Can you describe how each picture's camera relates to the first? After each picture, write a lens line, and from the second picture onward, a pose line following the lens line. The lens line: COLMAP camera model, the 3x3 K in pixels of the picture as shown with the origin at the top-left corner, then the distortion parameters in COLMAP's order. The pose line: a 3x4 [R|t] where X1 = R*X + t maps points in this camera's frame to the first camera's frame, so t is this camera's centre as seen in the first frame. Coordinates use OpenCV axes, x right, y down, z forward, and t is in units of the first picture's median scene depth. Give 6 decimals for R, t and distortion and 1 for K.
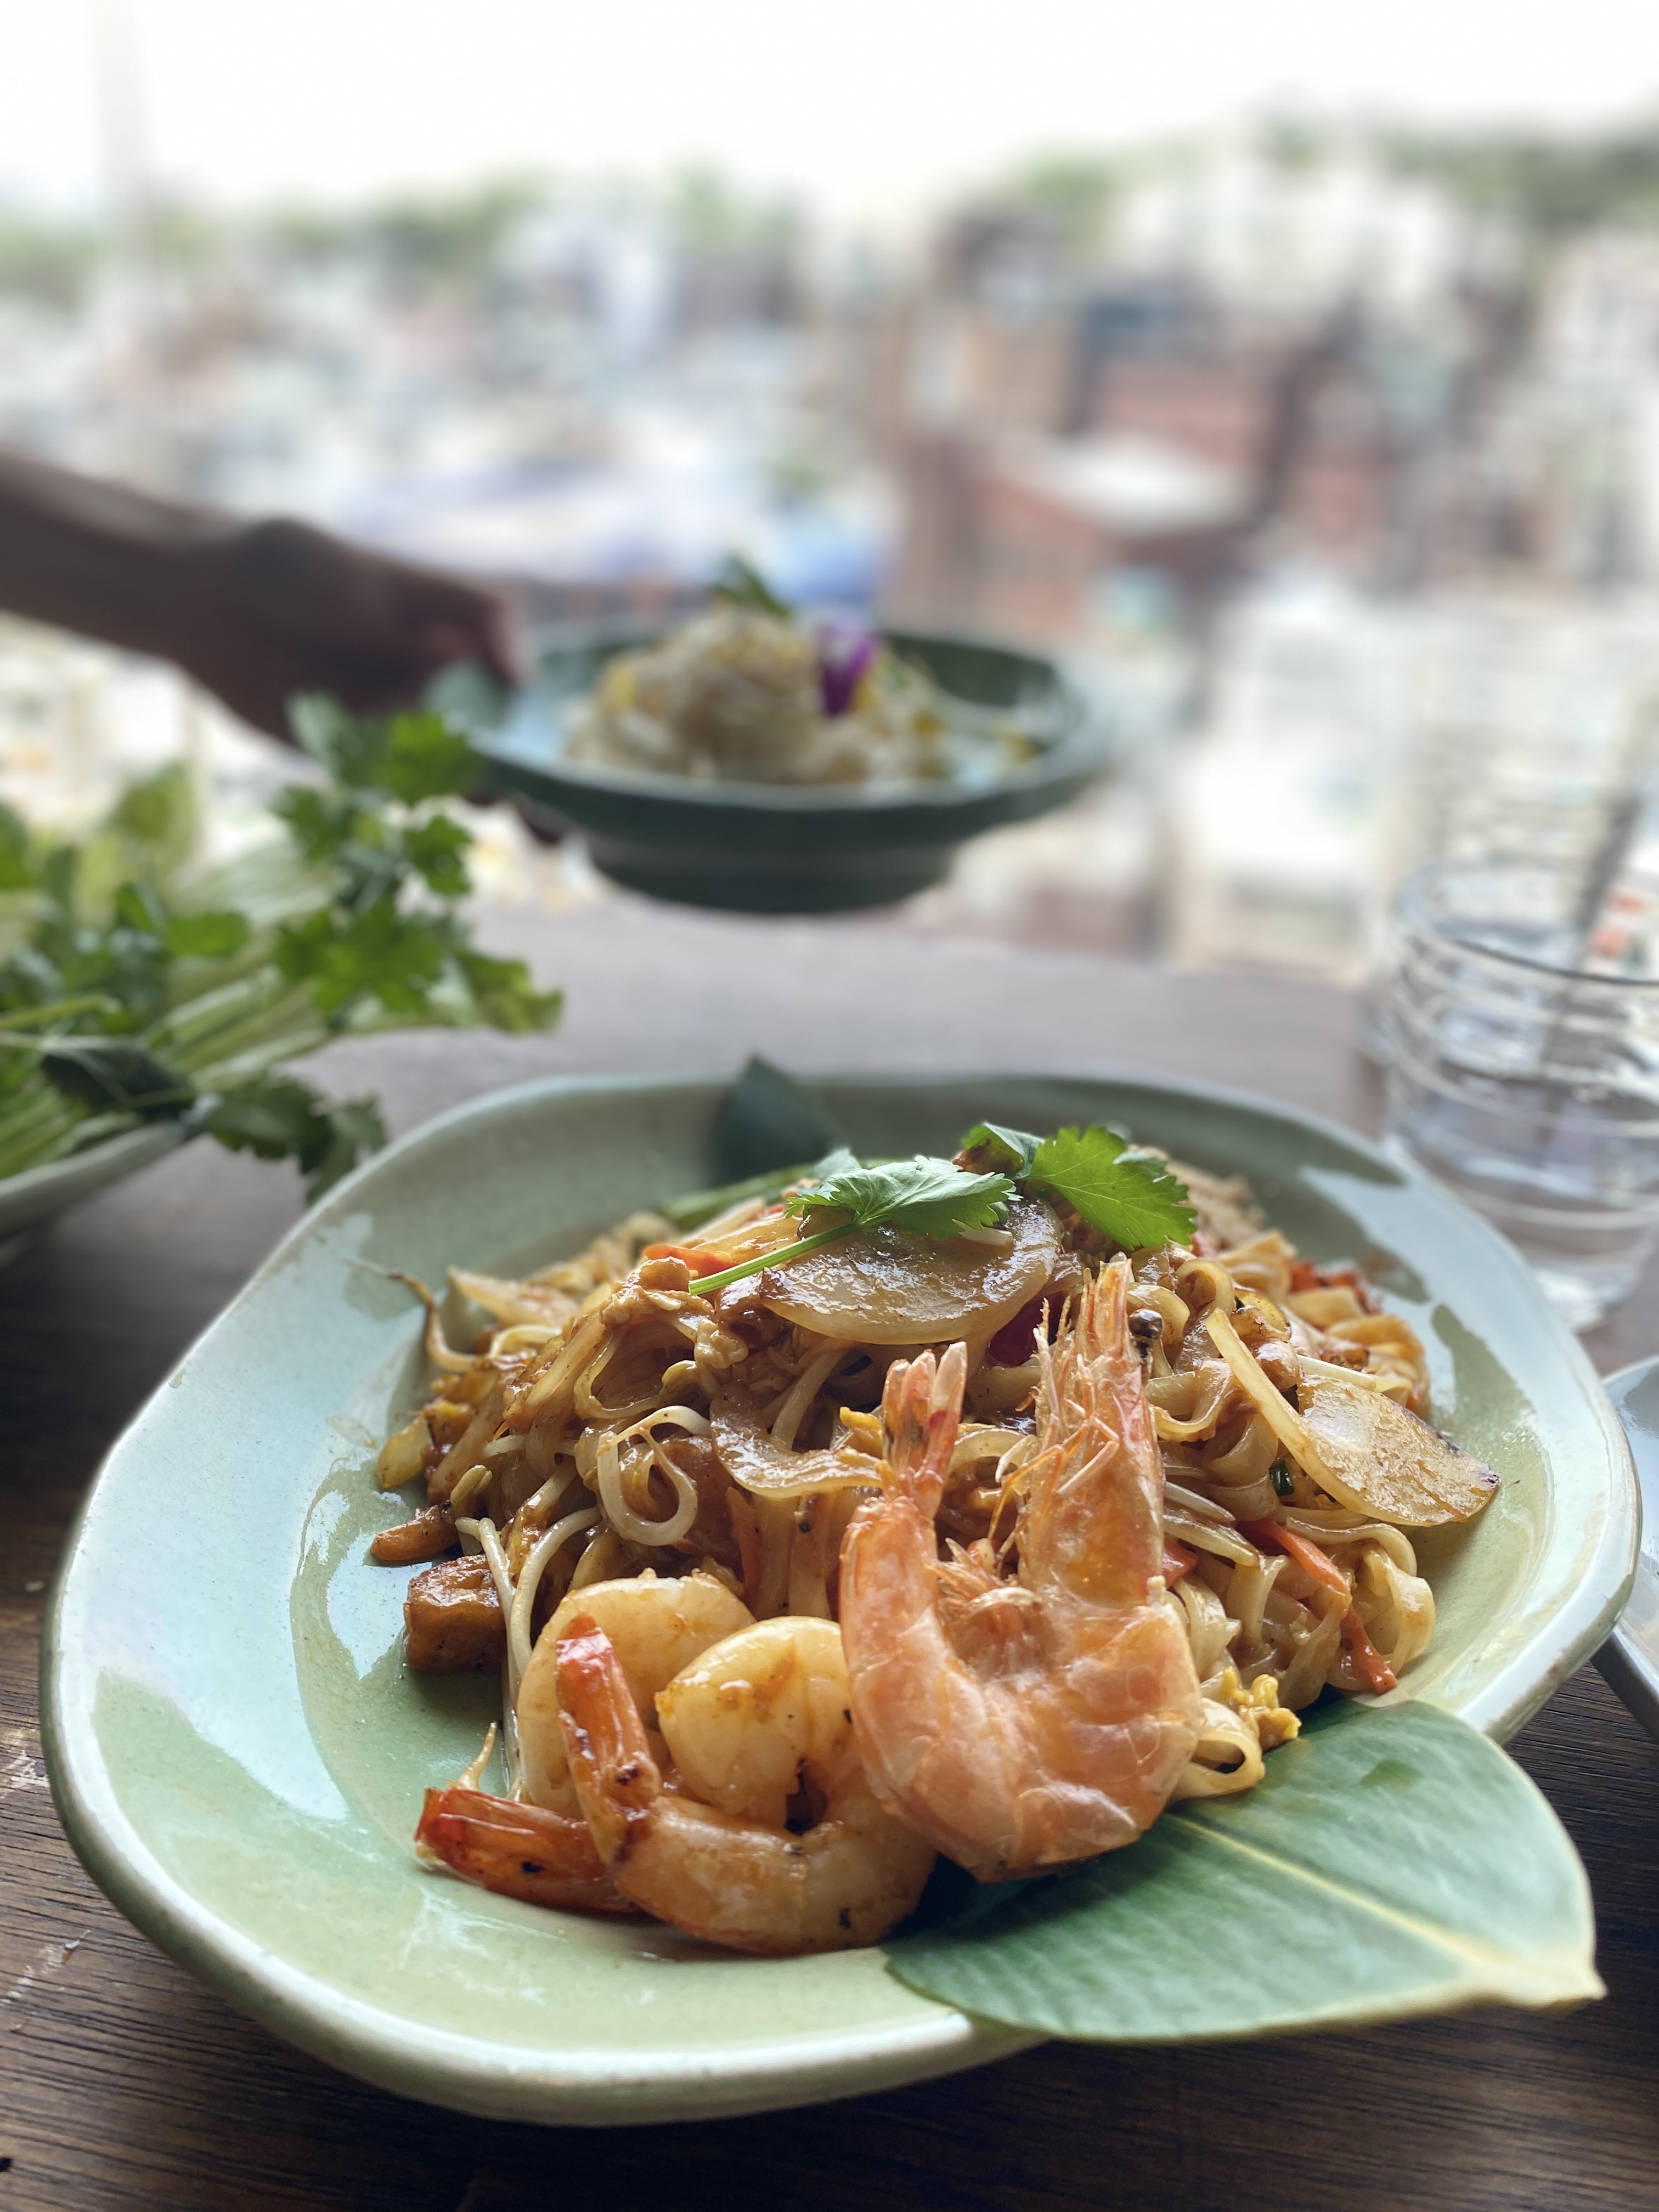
lens RADIAL K [[1712.0, 0, 829.5], [0, 1712.0, 1106.0], [0, 0, 1]] dist [-0.000633, -0.052118]
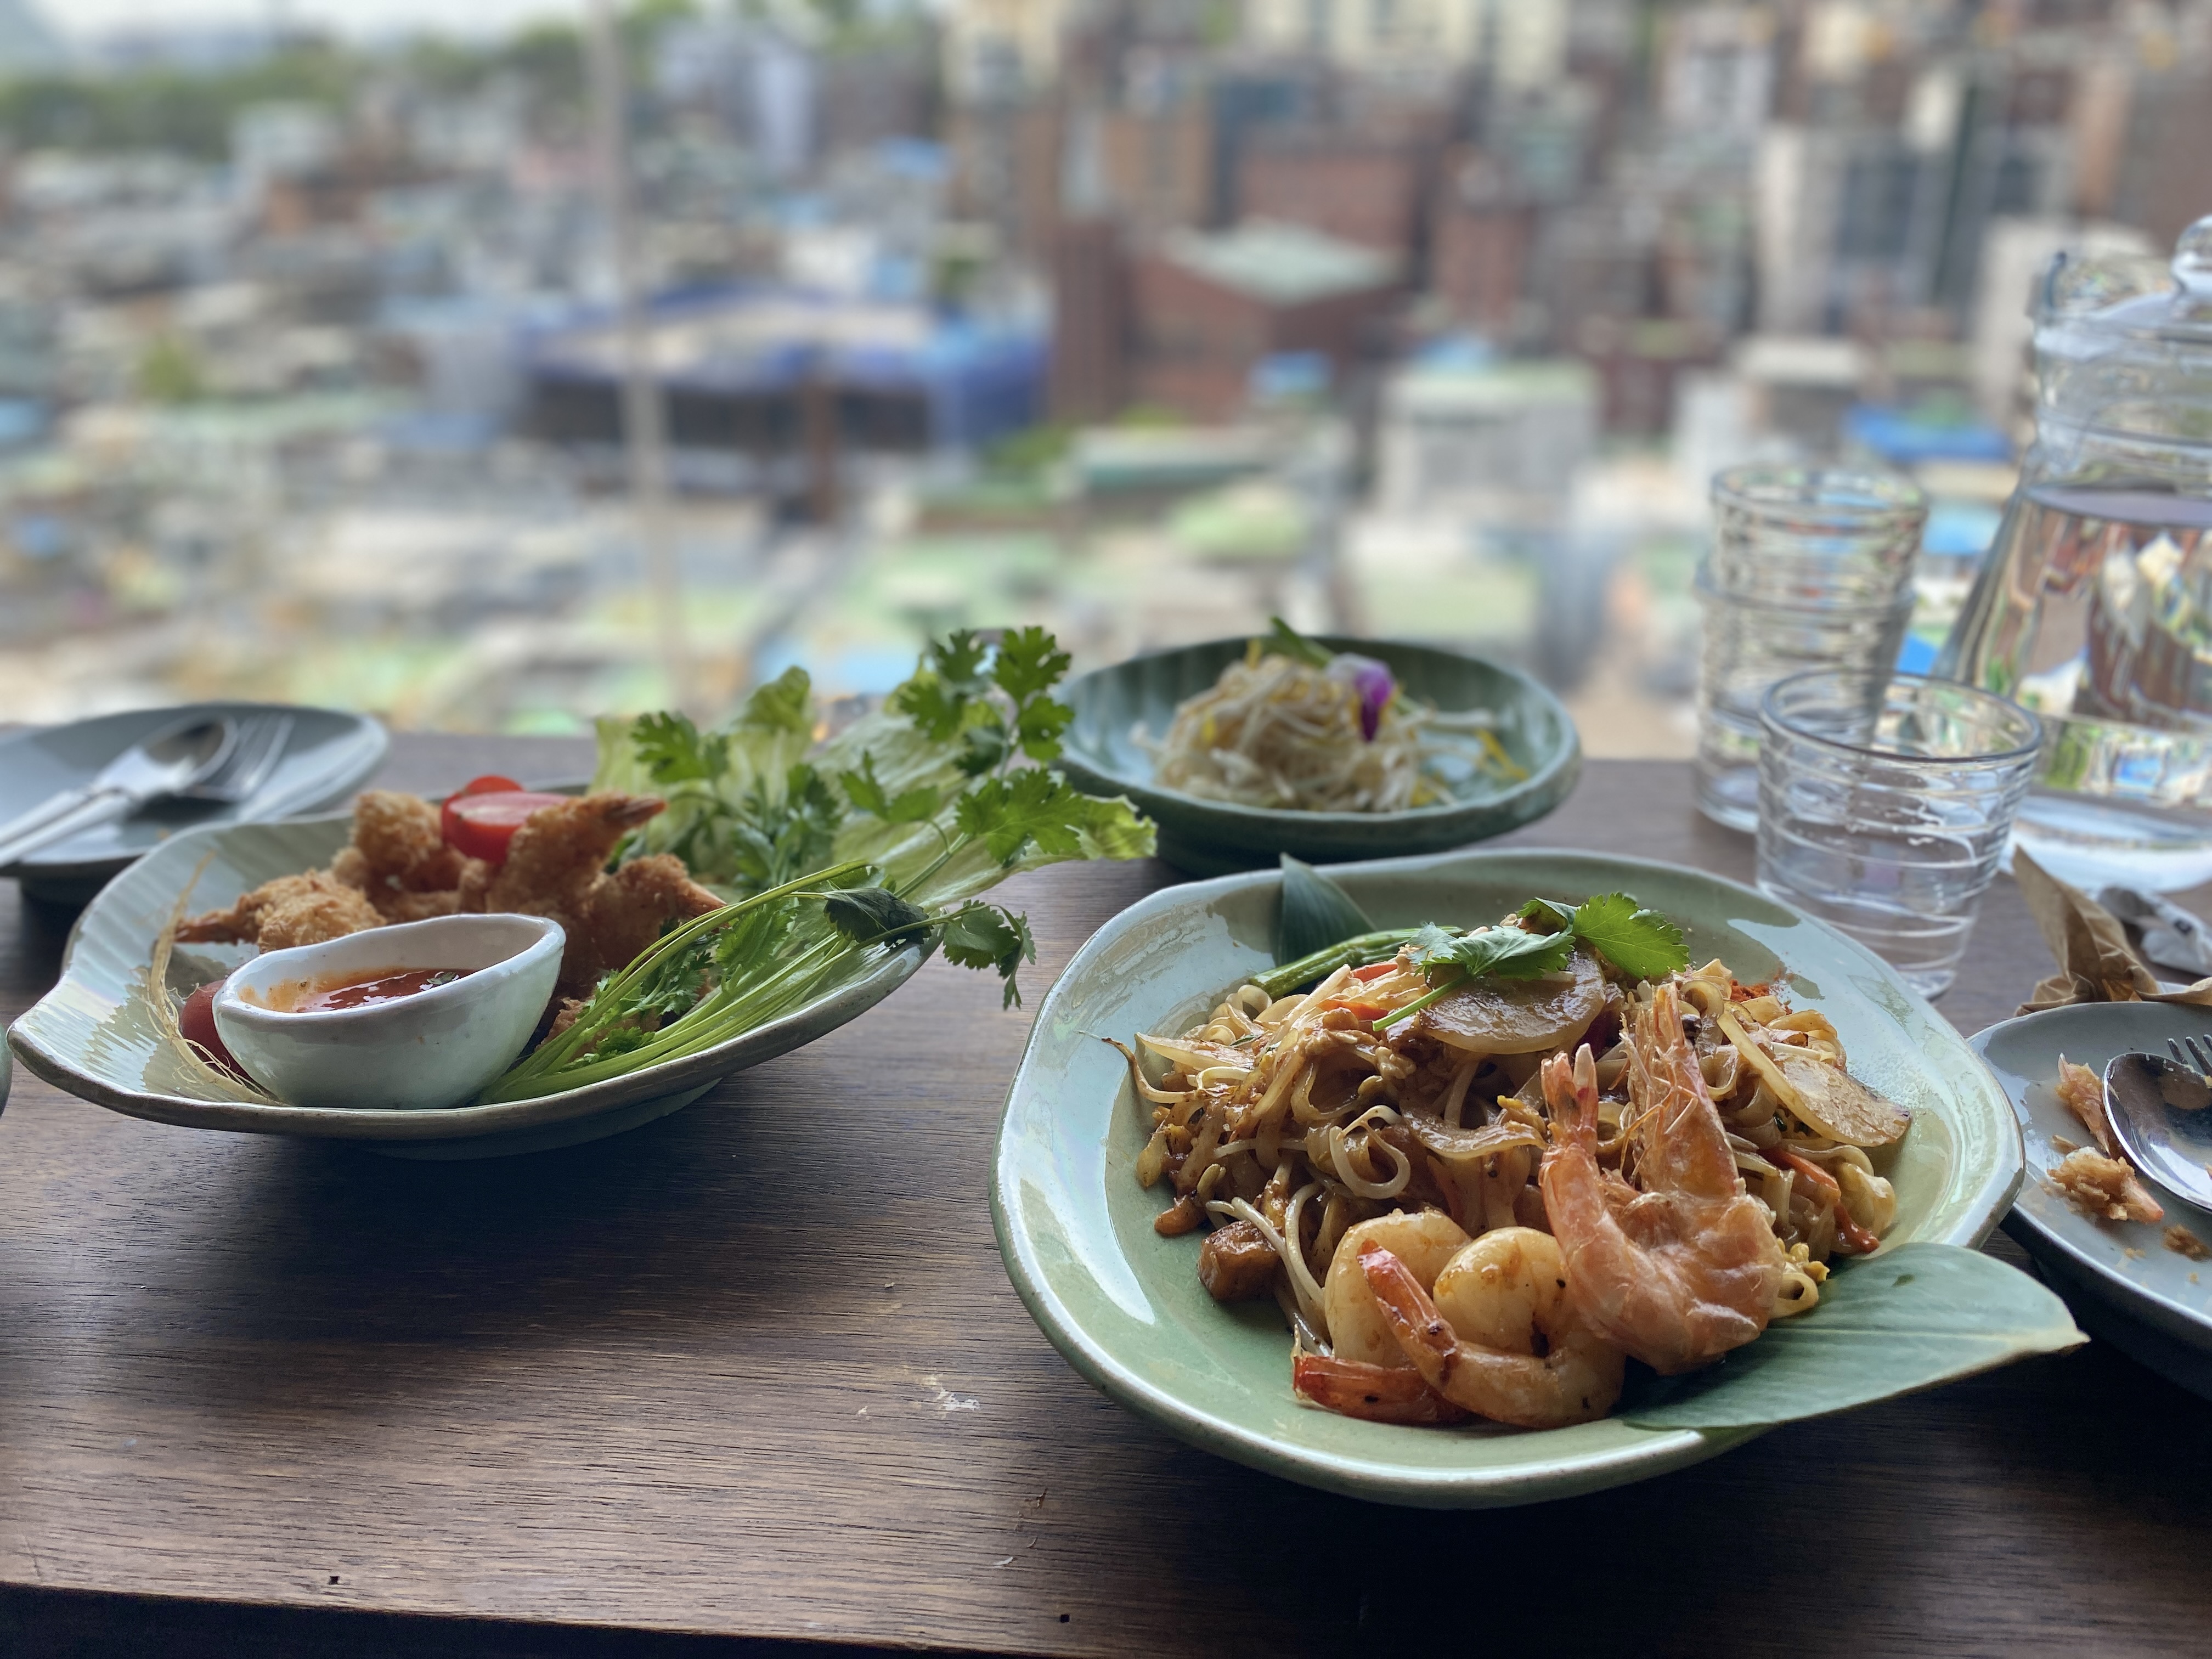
lens RADIAL K [[1712.0, 0, 1106.0], [0, 1712.0, 829.5], [0, 0, 1]] dist [-0.000633, -0.052118]
pose [[0.995703, -0.075868, 0.053102, -0.409697], [0.077661, 0.996448, -0.032553, -0.034554], [-0.050443, 0.036537, 0.998058, -0.501668]]
